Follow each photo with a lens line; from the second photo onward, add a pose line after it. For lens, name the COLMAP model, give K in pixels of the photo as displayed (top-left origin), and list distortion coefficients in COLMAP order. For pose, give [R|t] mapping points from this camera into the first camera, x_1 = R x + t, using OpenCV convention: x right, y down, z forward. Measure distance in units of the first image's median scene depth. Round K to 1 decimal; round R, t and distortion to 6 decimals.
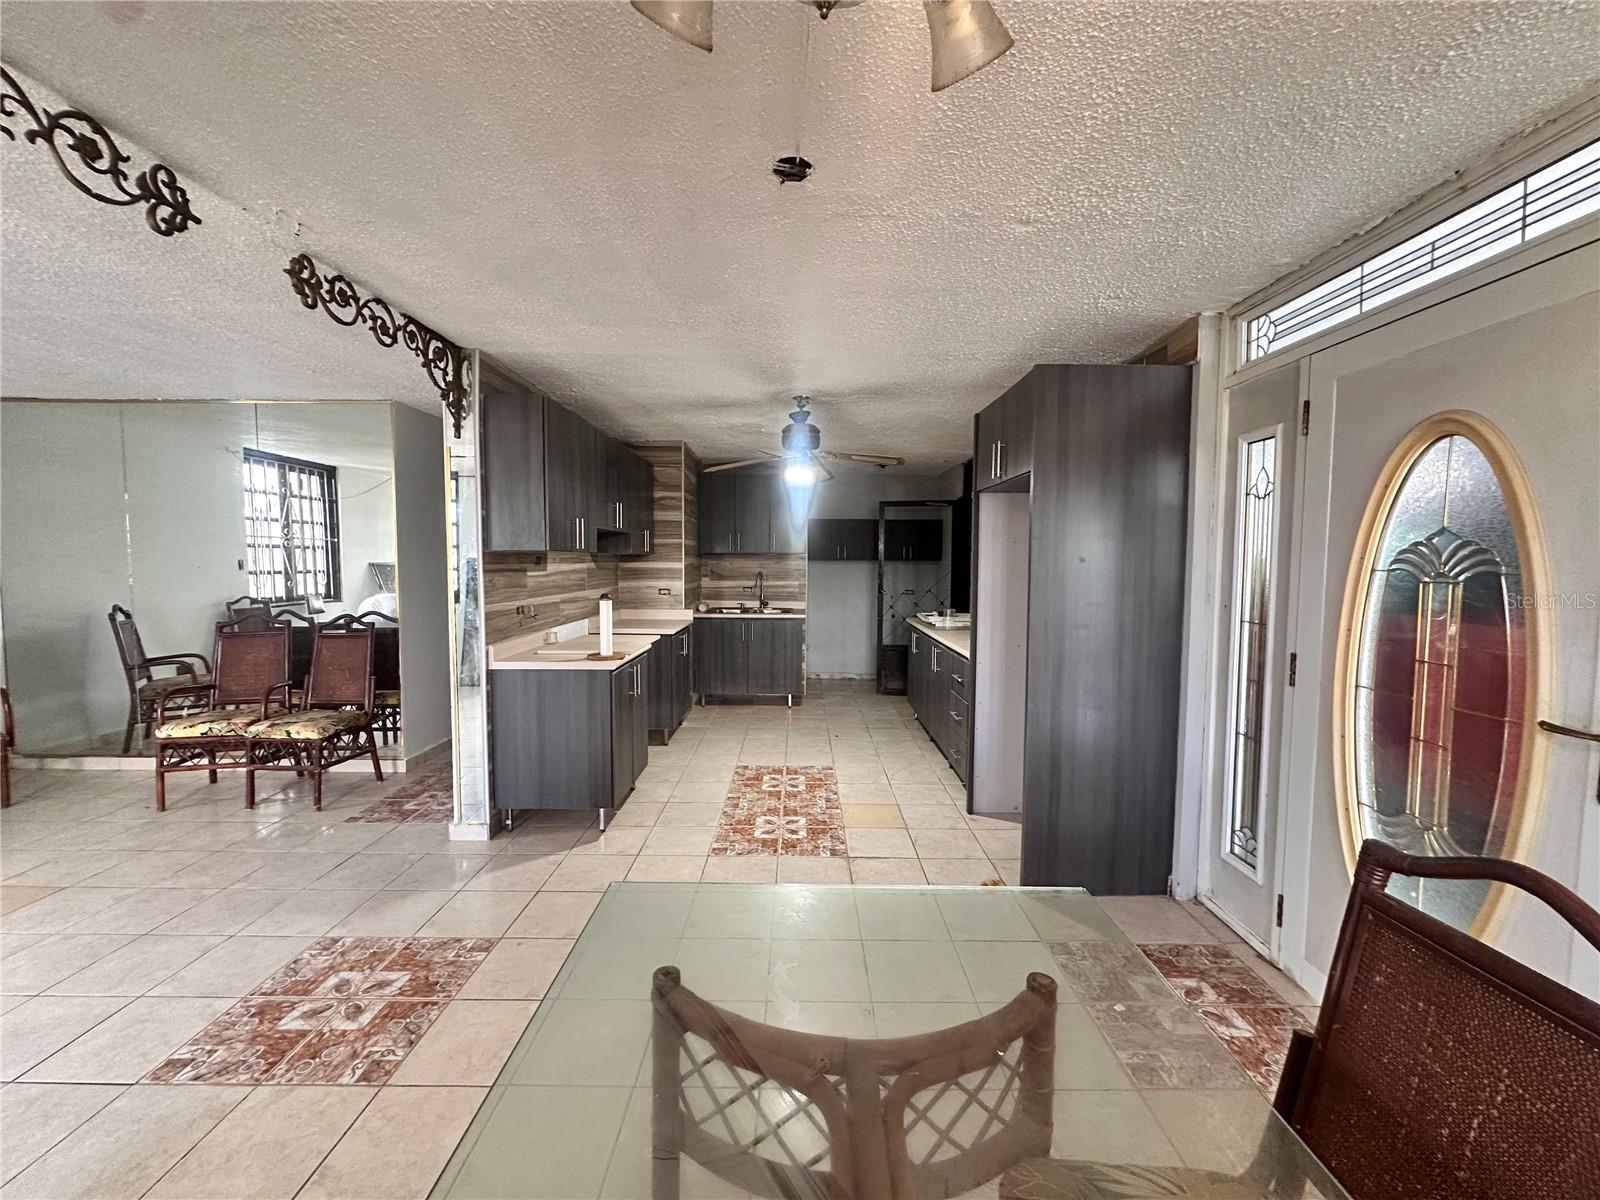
lens RADIAL K [[629.7, 0, 800.0], [0, 629.7, 600.0], [0, 0, 1]] dist [0.000413, 0.000036]
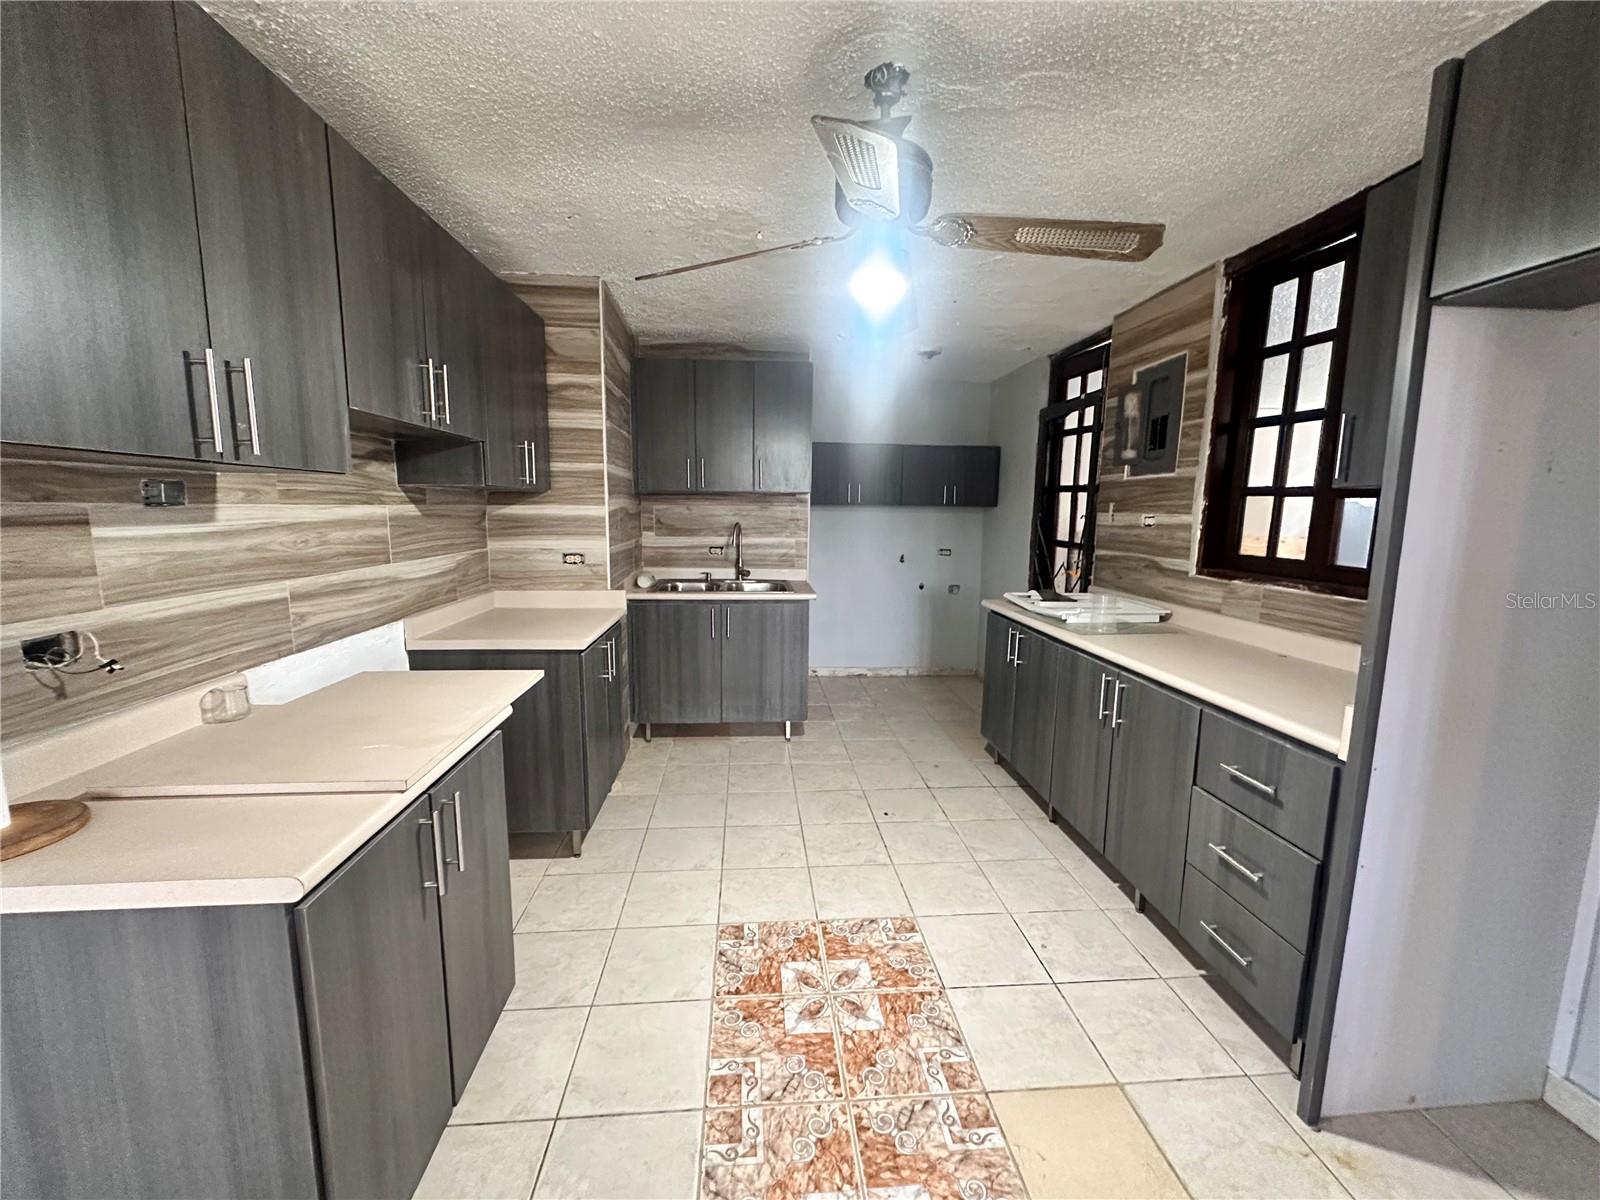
lens RADIAL K [[643.9, 0, 803.3], [0, 643.9, 599.3], [0, 0, 1]] dist [-0.002317, 0.000006]
pose [[0.996517, -0.006310, 0.083147, -0.078271], [-0.000135, 0.997009, 0.077281, -0.028038], [-0.083386, -0.077023, 0.993536, 0.541499]]
